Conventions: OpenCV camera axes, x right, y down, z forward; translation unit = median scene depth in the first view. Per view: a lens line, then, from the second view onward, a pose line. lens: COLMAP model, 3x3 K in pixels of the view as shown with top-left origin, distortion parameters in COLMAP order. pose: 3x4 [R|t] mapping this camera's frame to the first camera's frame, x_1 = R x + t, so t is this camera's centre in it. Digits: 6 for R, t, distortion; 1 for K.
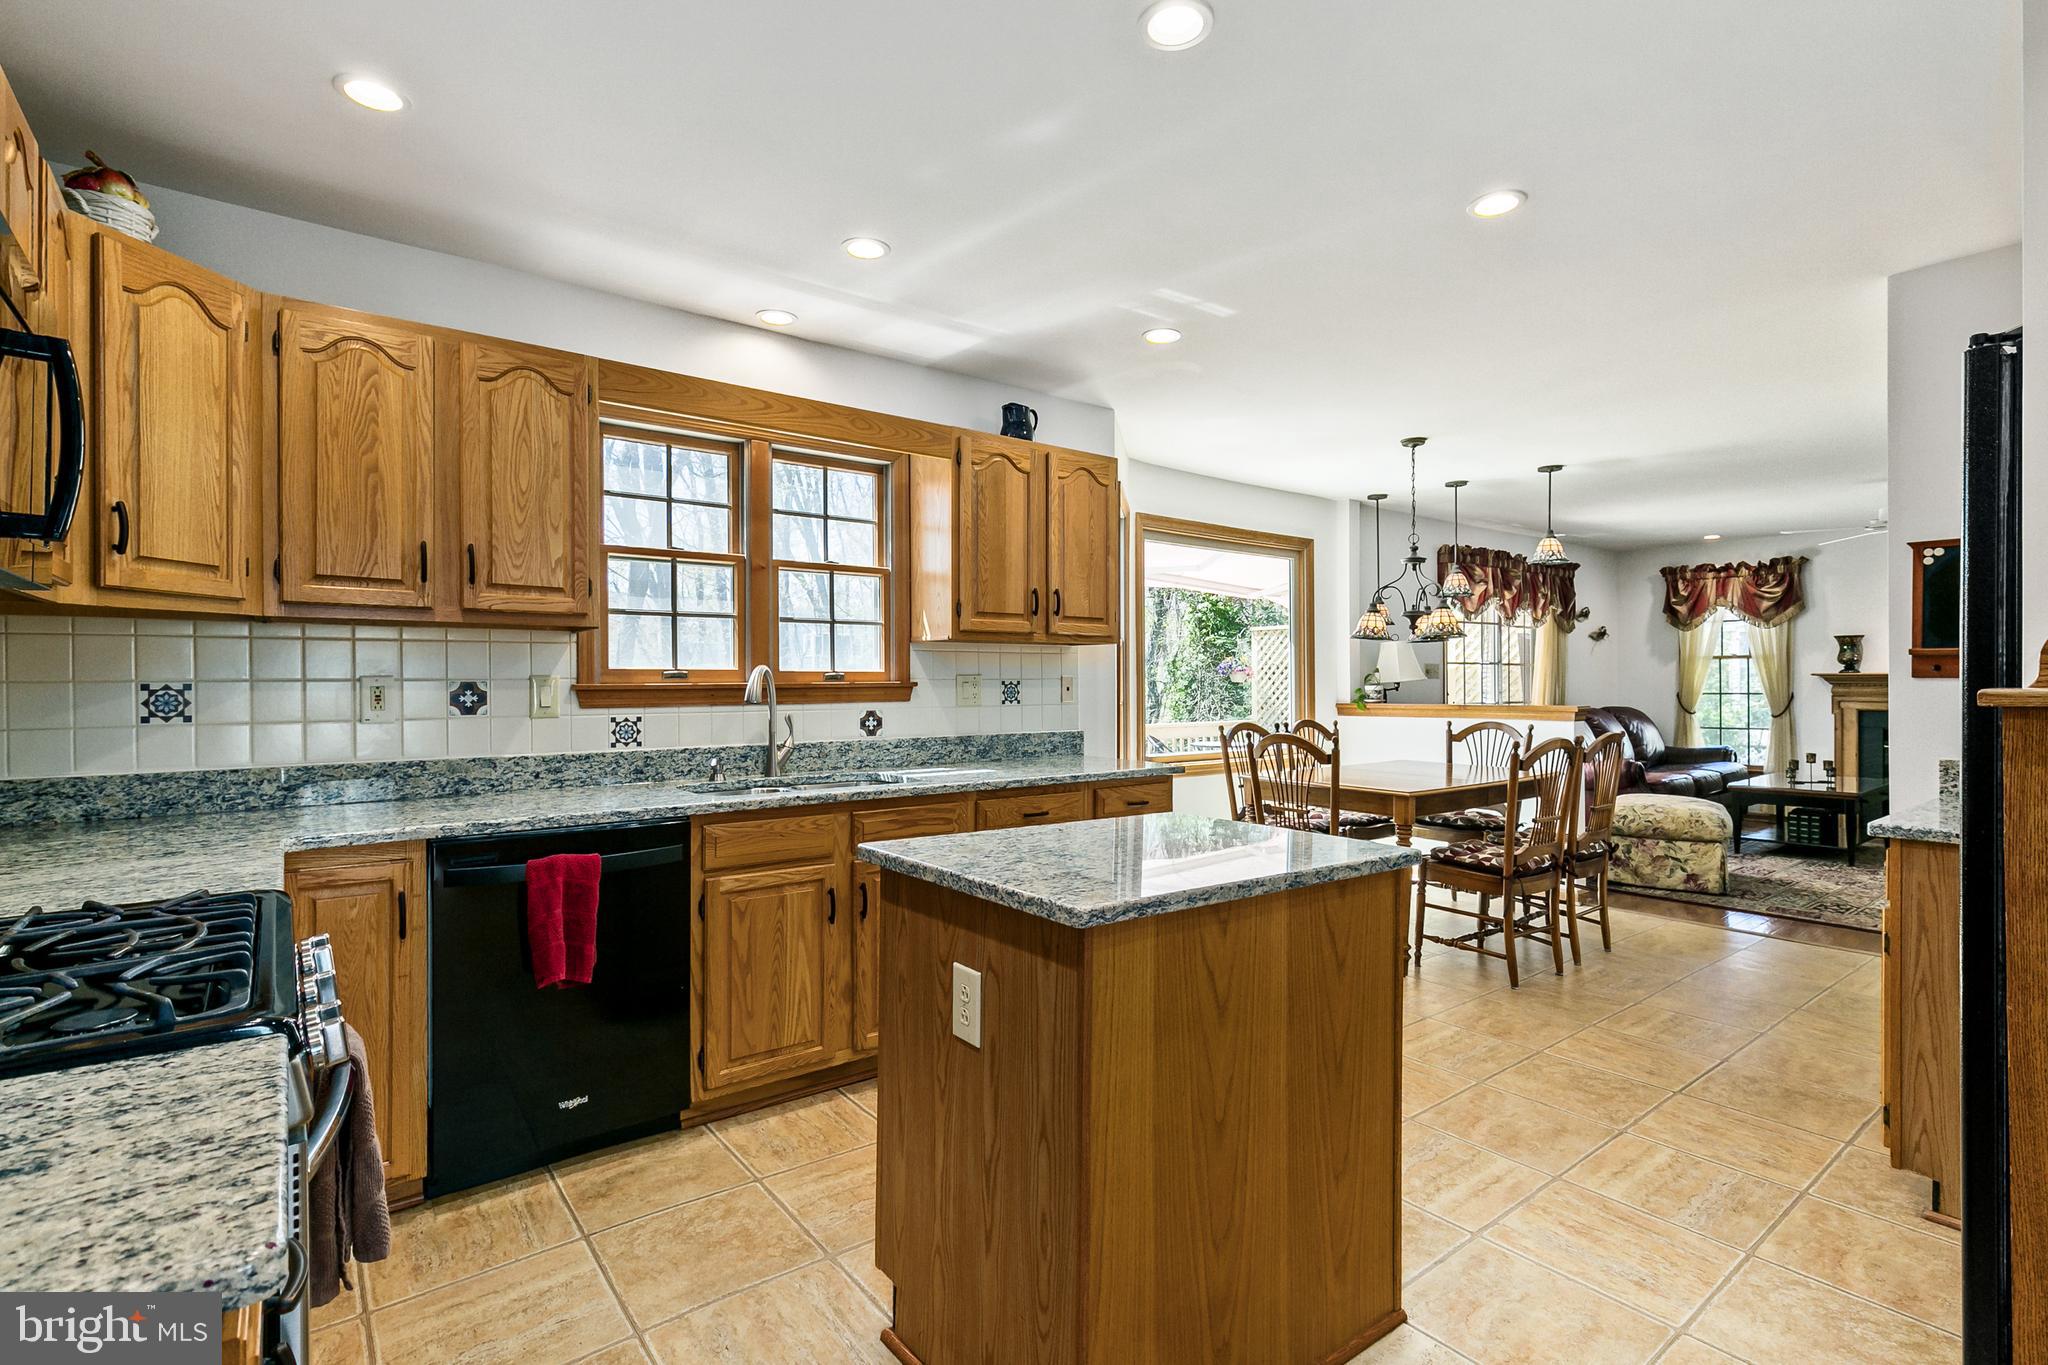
lens RADIAL K [[952.1, 0, 1047.6], [0, 952.1, 694.3], [0, 0, 1]] dist [-0.025836, 0.008283]
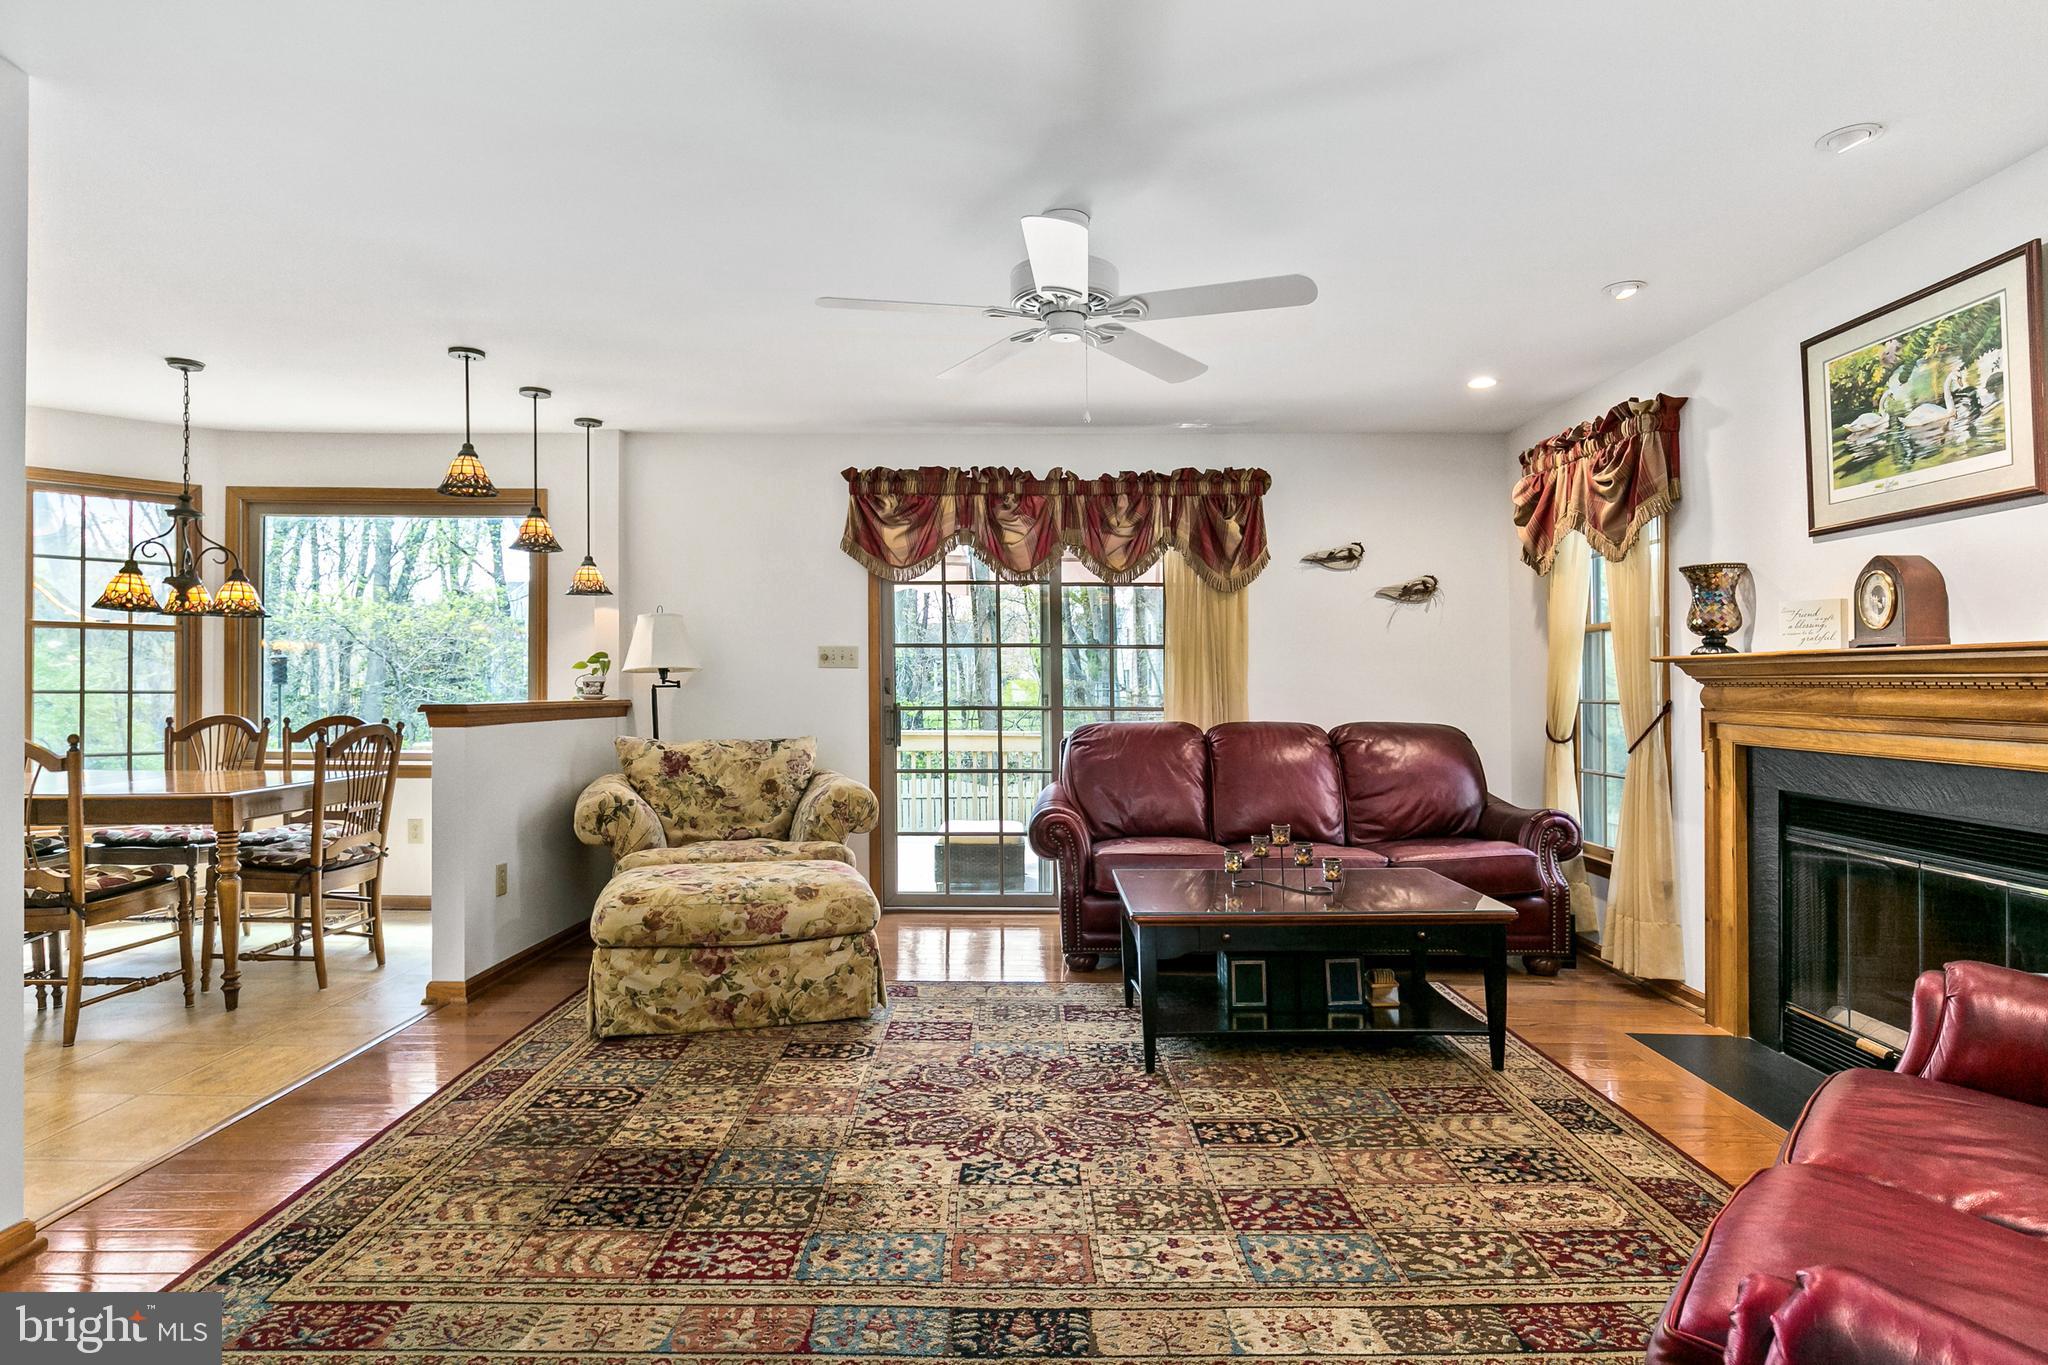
lens RADIAL K [[1039.1, 0, 1024.6], [0, 1039.1, 669.5], [0, 0, 1]] dist [0.003567, 0.000076]
pose [[0.790835, -0.003663, -0.612019, 1.926879], [-0.012759, 0.999666, -0.022470, -0.002706], [0.611897, 0.025579, 0.790524, 0.957268]]
